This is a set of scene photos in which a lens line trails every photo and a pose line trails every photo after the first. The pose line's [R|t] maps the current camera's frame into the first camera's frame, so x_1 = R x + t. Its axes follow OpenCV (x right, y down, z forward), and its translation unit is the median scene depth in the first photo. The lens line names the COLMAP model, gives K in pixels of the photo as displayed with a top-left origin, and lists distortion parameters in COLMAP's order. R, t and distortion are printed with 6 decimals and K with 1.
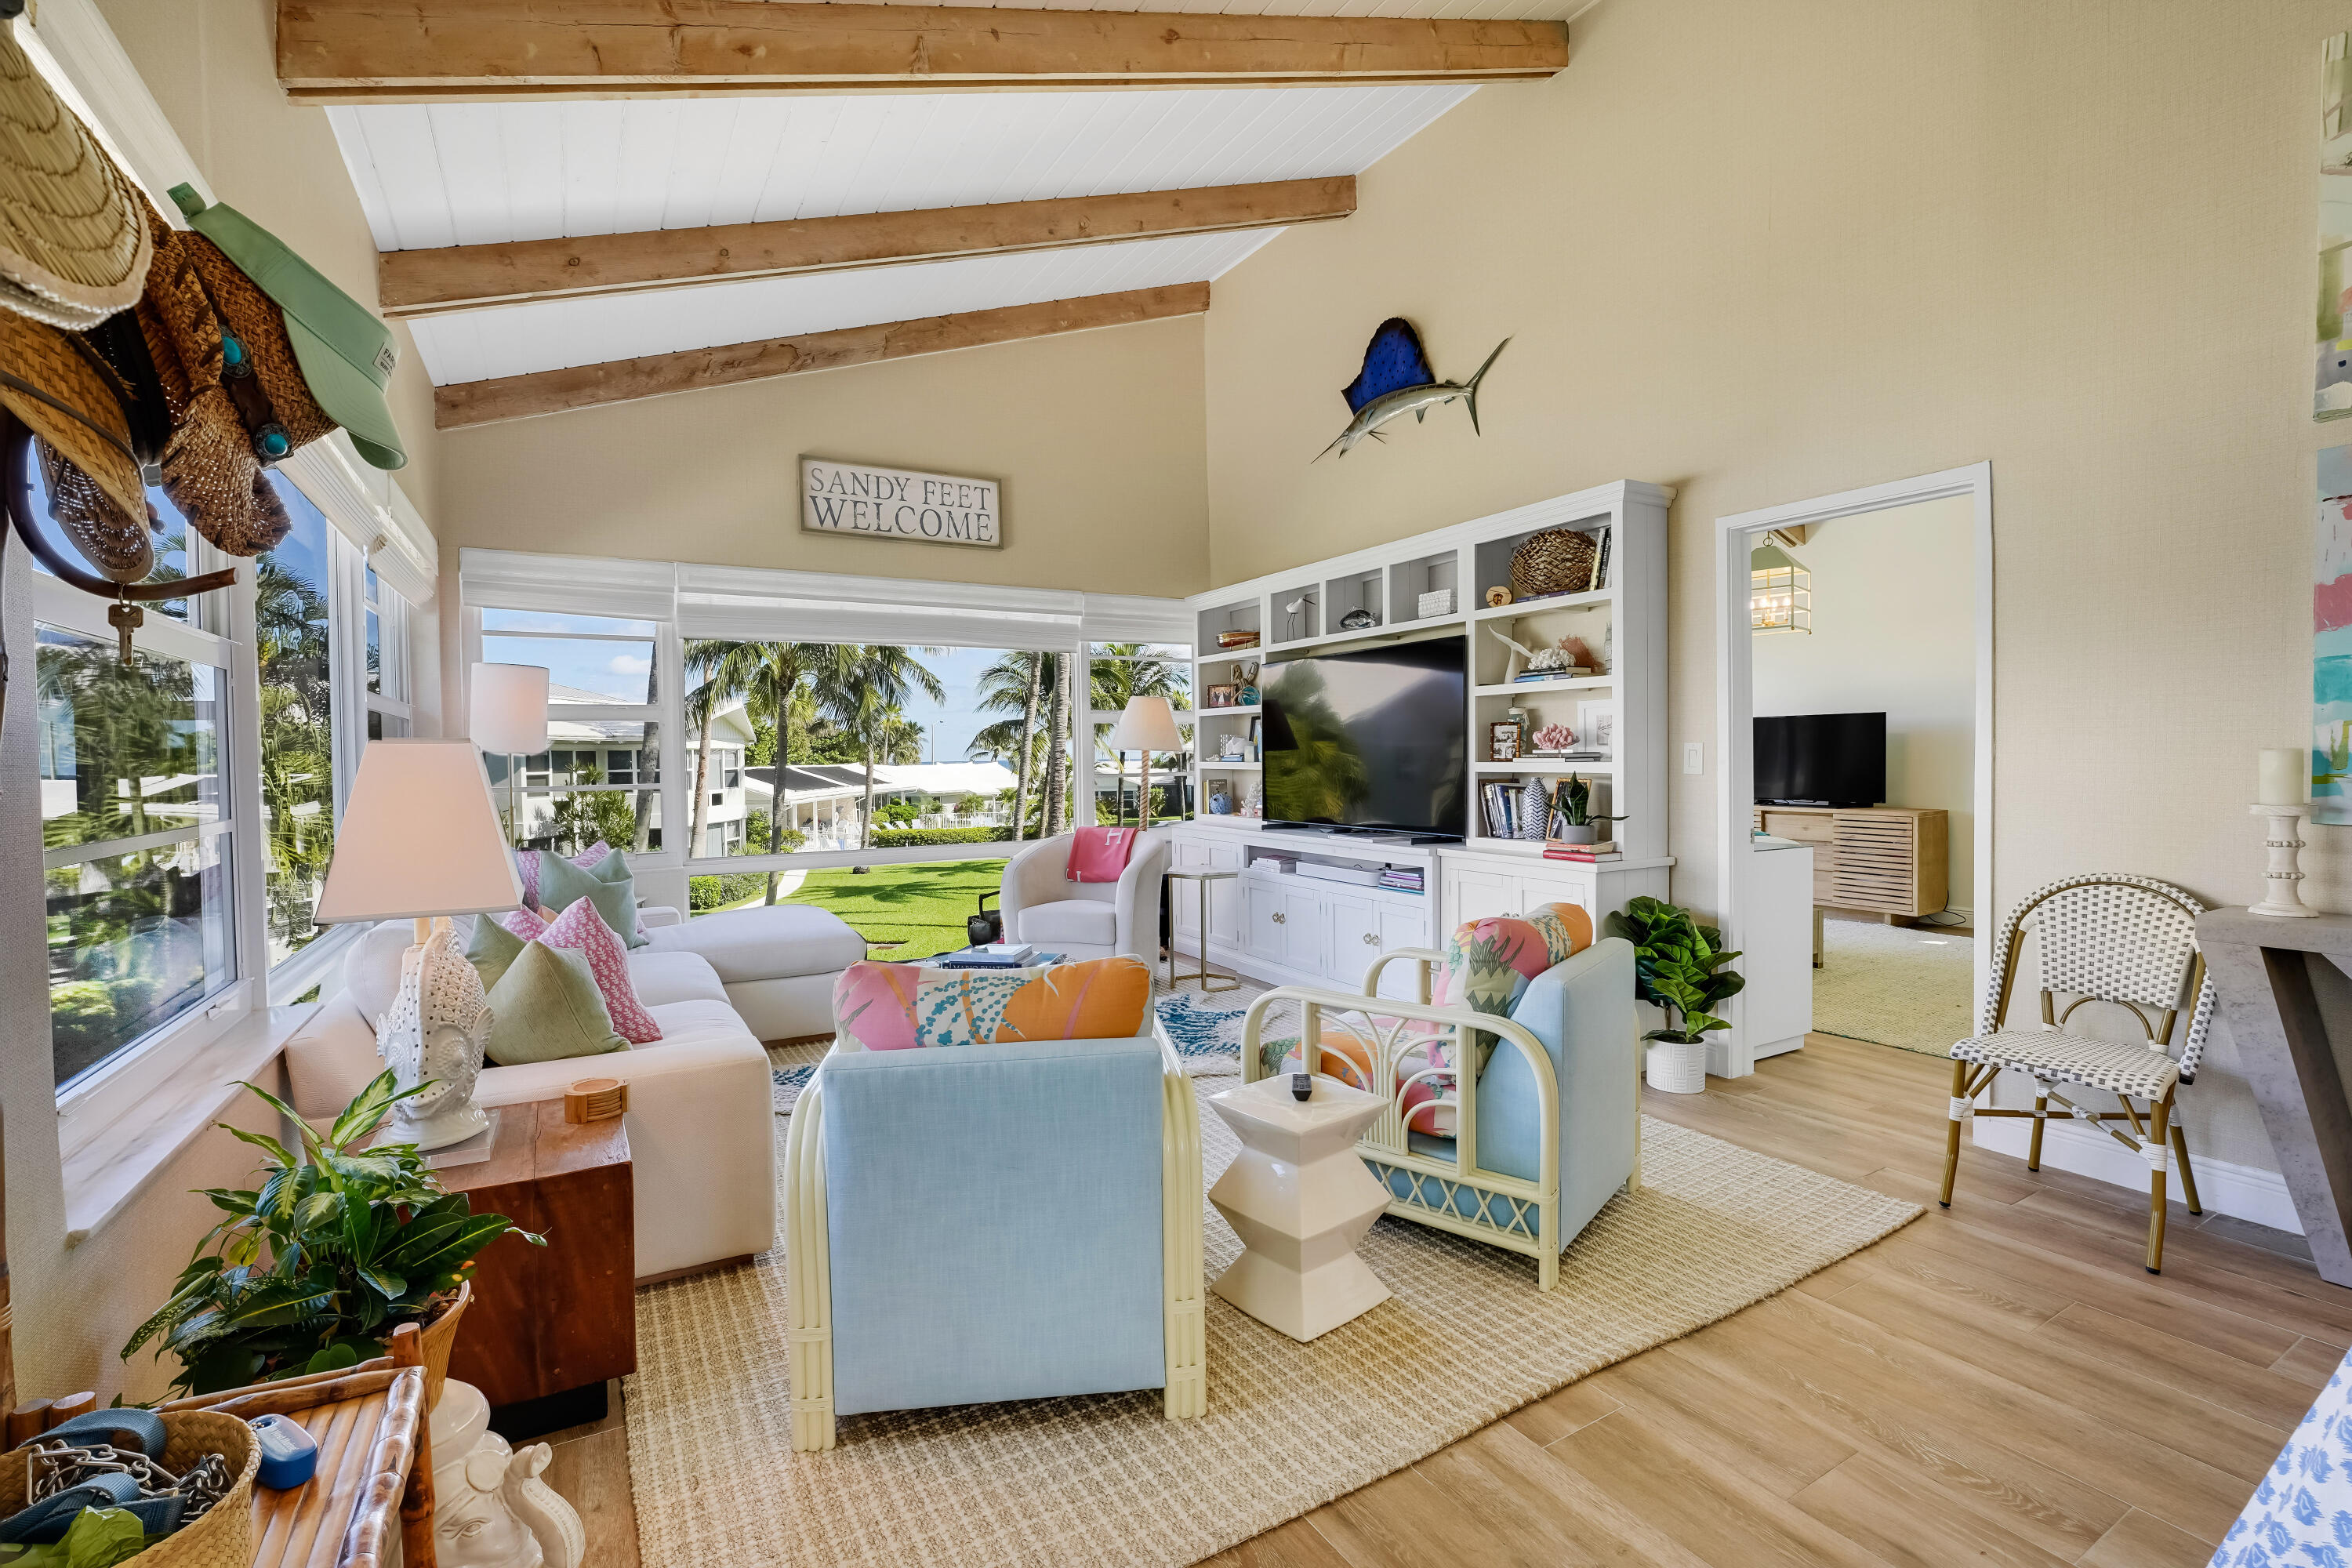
lens RADIAL K [[1001.6, 0, 1157.0], [0, 1001.6, 783.5], [0, 0, 1]] dist [-0.014758, 0.000157]
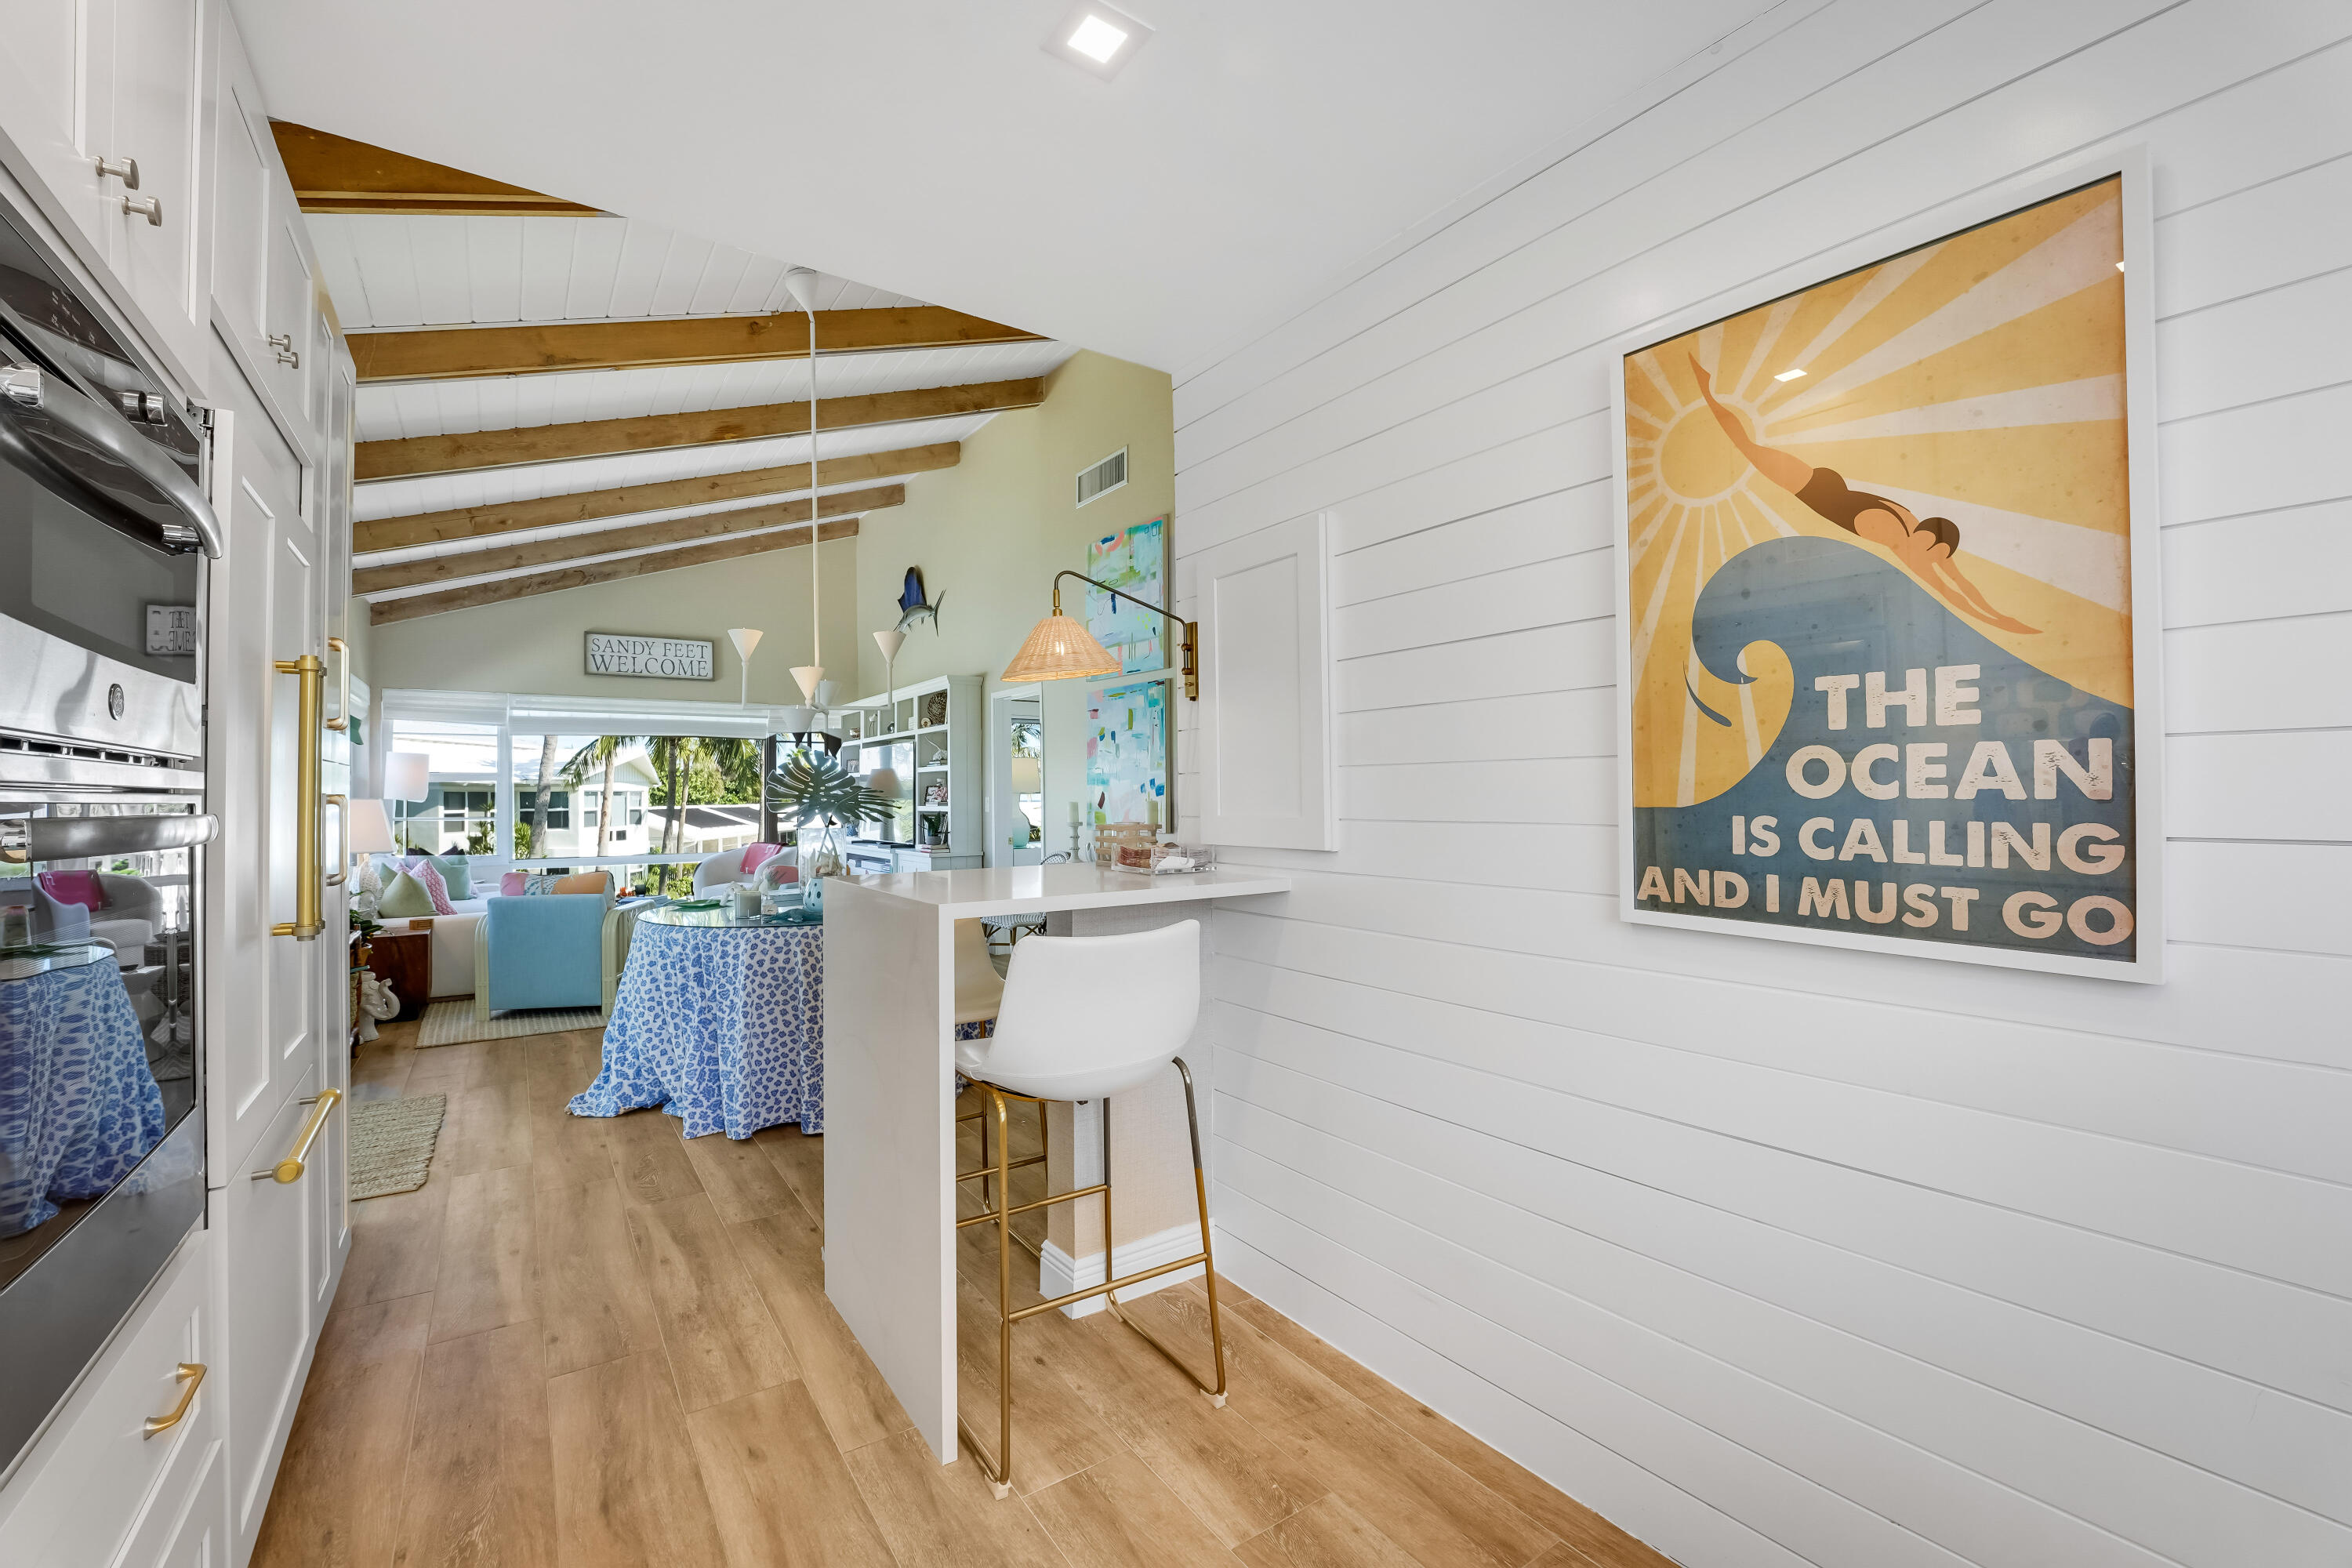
lens RADIAL K [[1001.6, 0, 1195.7], [0, 1001.6, 785.7], [0, 0, 1]] dist [-0.014758, 0.000157]
pose [[0.997411, 0.004037, 0.071795, 0.592326], [-0.001250, 0.999245, -0.038823, 0.012098], [-0.071897, 0.038633, 0.996664, -0.823901]]
